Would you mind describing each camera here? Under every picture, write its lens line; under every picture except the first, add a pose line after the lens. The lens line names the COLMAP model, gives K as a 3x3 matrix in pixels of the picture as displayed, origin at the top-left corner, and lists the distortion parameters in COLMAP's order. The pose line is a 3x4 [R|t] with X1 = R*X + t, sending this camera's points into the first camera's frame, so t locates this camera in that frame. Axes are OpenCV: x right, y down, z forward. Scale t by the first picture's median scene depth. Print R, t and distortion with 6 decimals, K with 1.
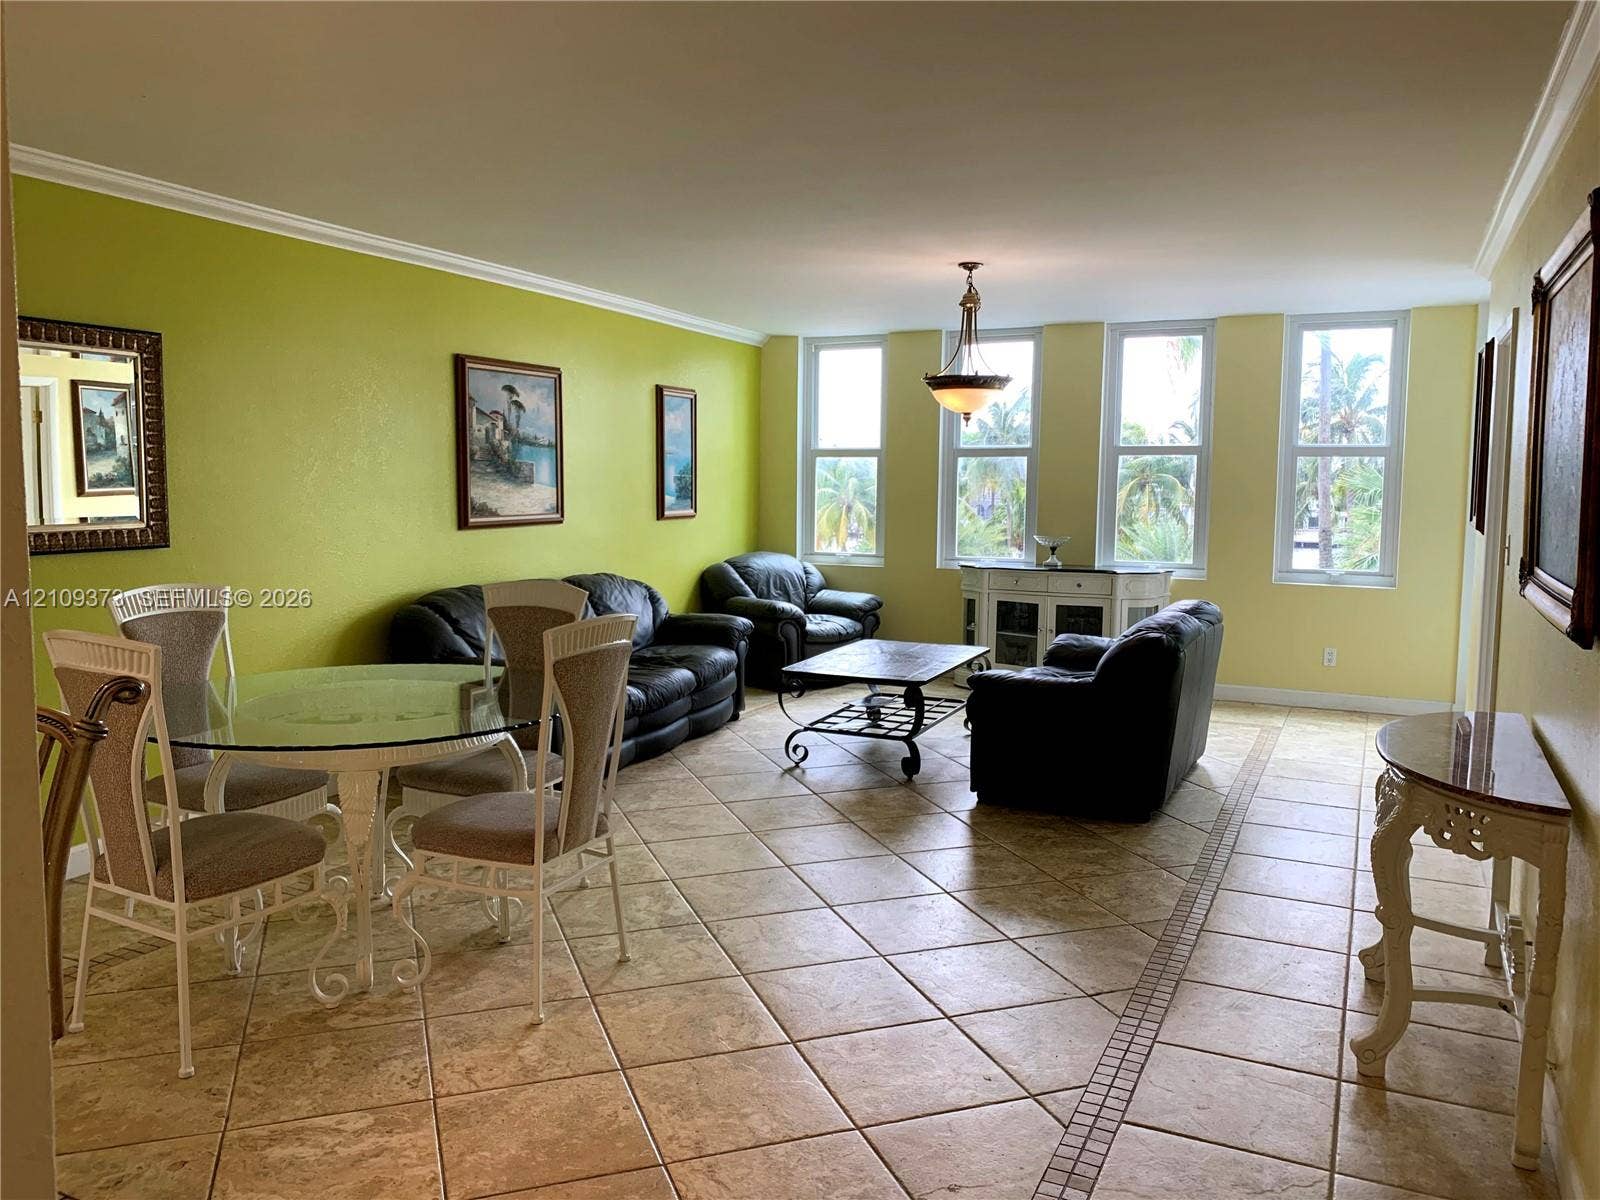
lens RADIAL K [[1255.4, 0, 794.7], [0, 1255.4, 606.9], [0, 0, 1]] dist [0.041510, -0.032483]
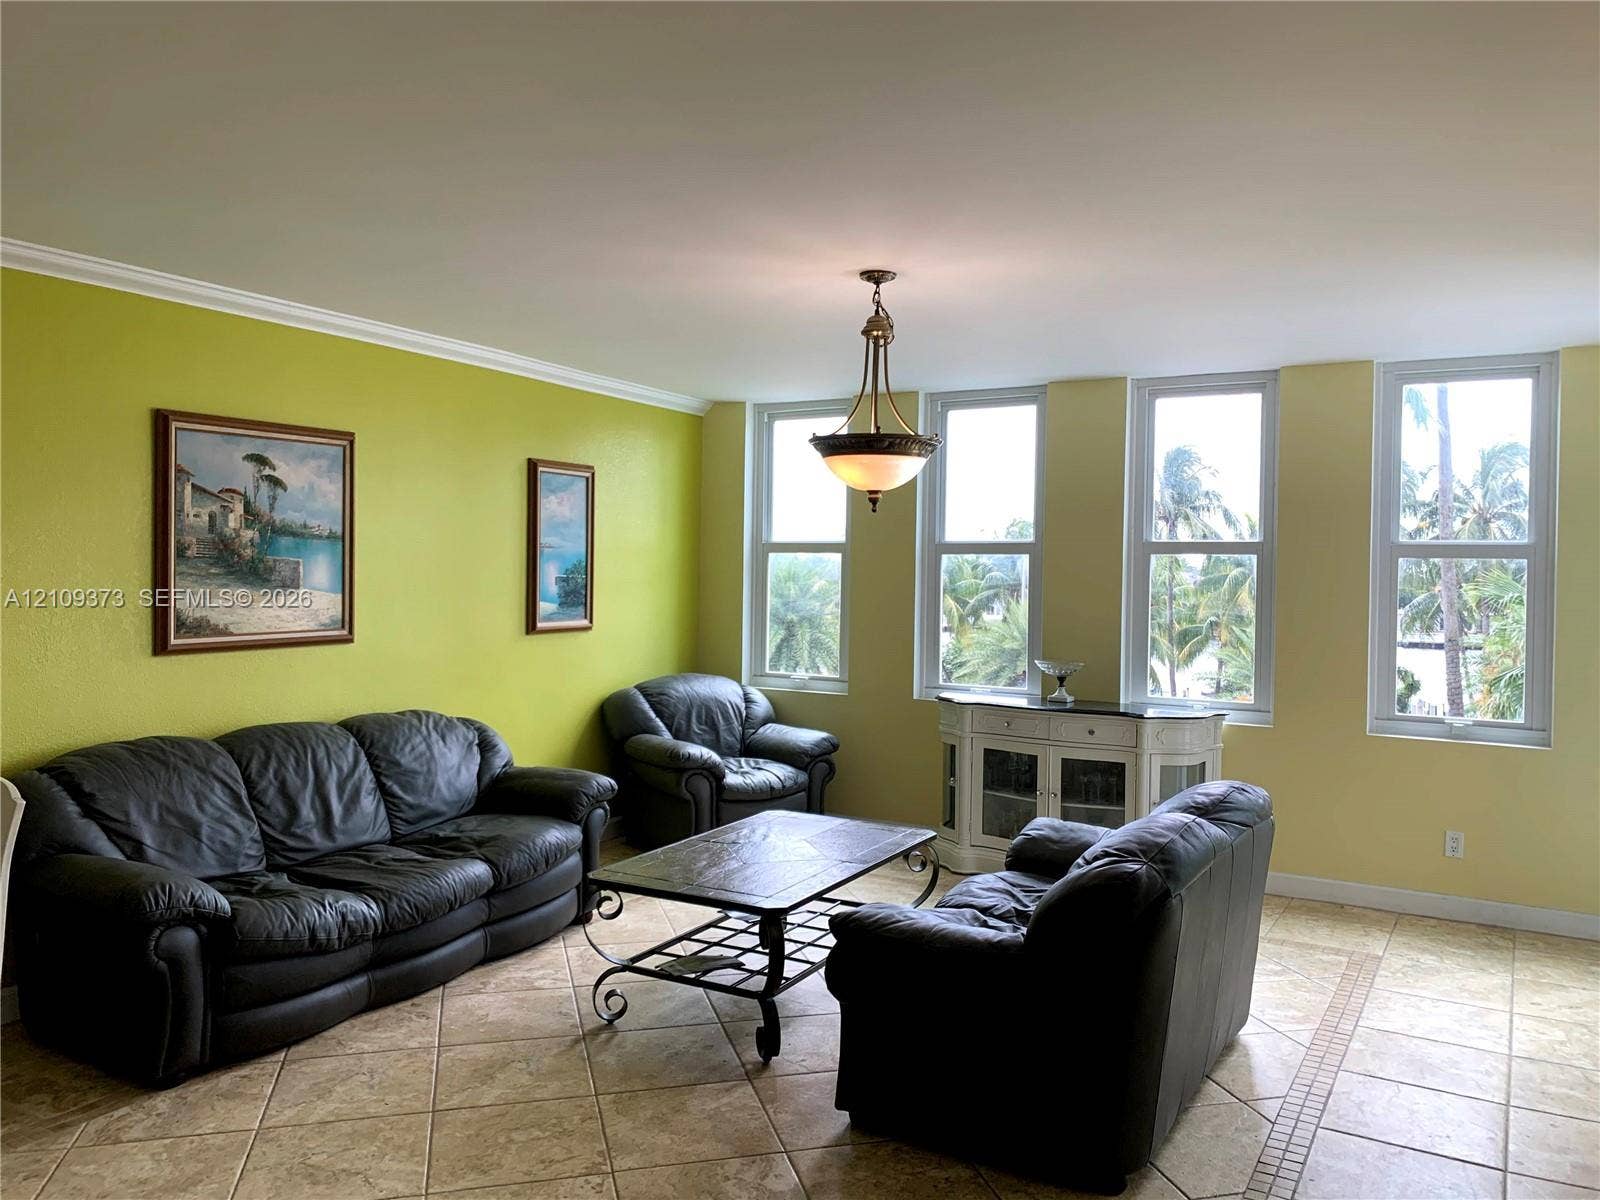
lens RADIAL K [[1255.4, 0, 804.6], [0, 1255.4, 590.6], [0, 0, 1]] dist [0.041510, -0.032483]
pose [[0.996476, 0.008537, -0.083444, 0.137217], [-0.015588, 0.996326, -0.084215, -0.039322], [0.082419, 0.085219, 0.992948, 0.294839]]
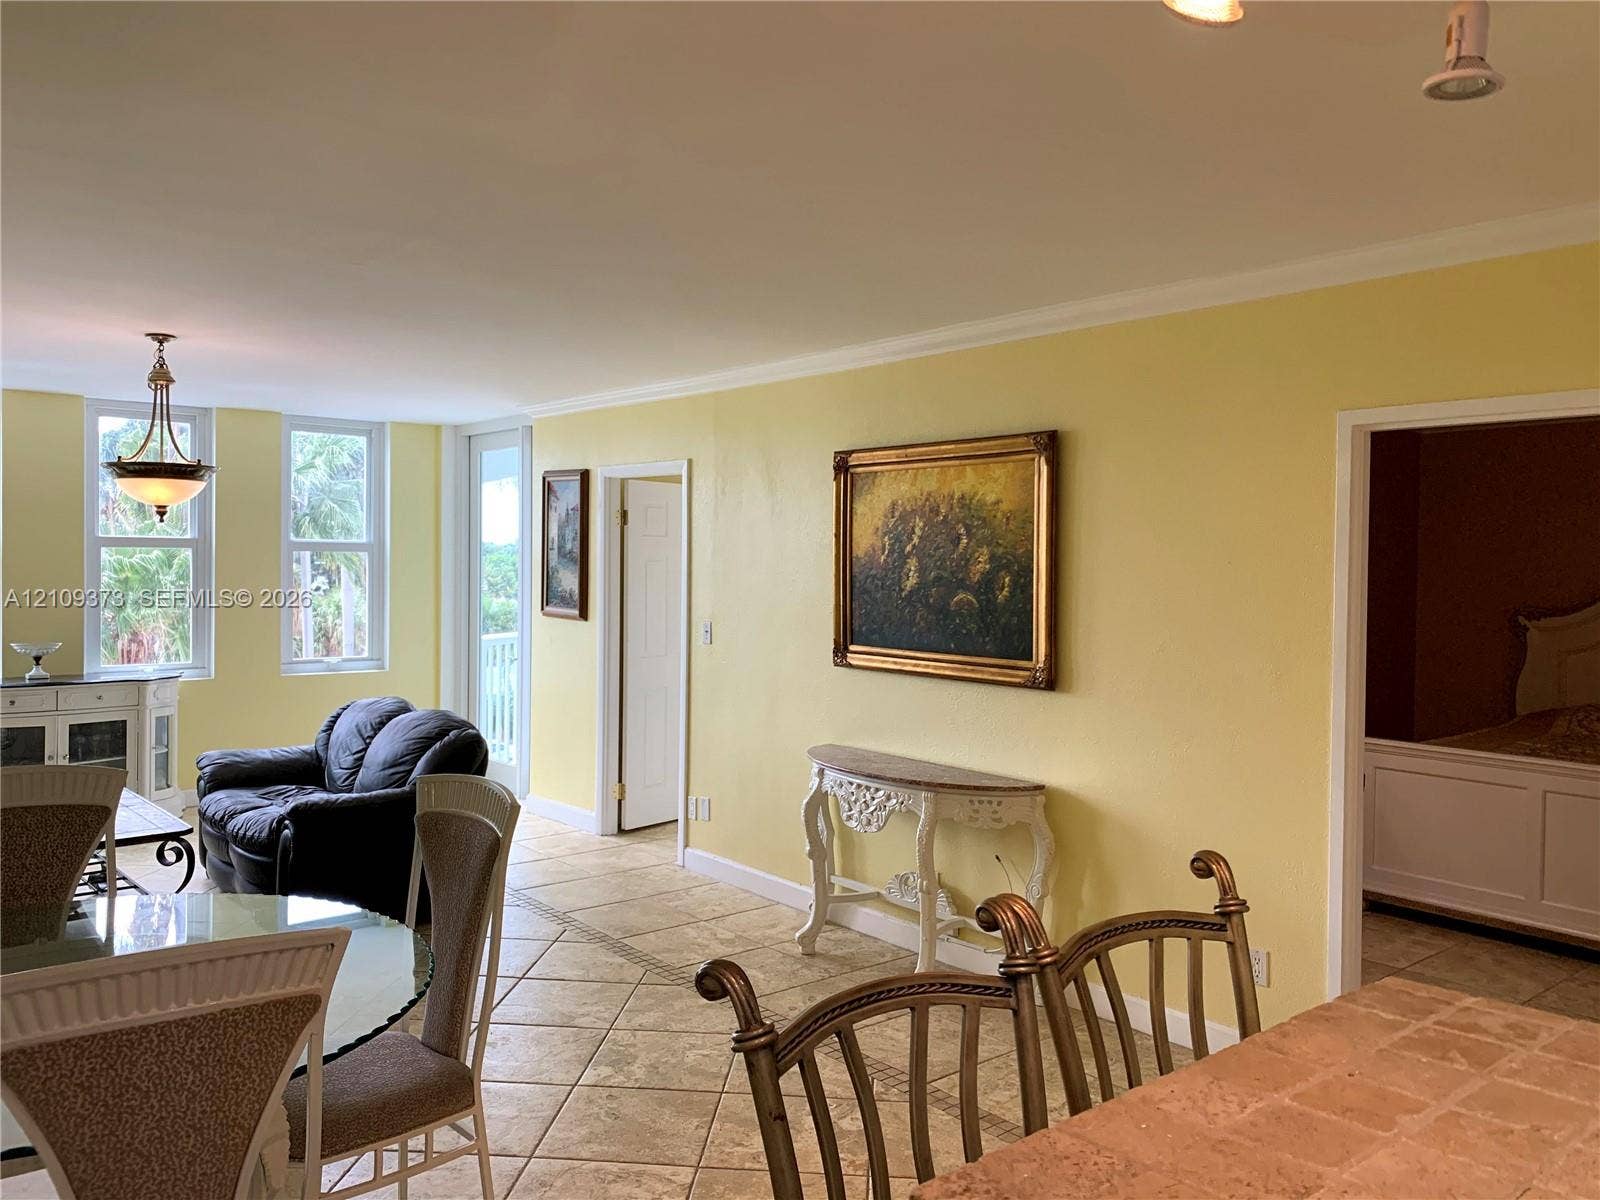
lens RADIAL K [[1255.4, 0, 802.1], [0, 1255.4, 589.8], [0, 0, 1]] dist [0.041510, -0.032483]
pose [[0.414094, -0.025771, 0.909869, -0.409533], [0.089391, 0.995918, -0.012475, -0.042148], [-0.905834, 0.086500, 0.414708, 0.222500]]
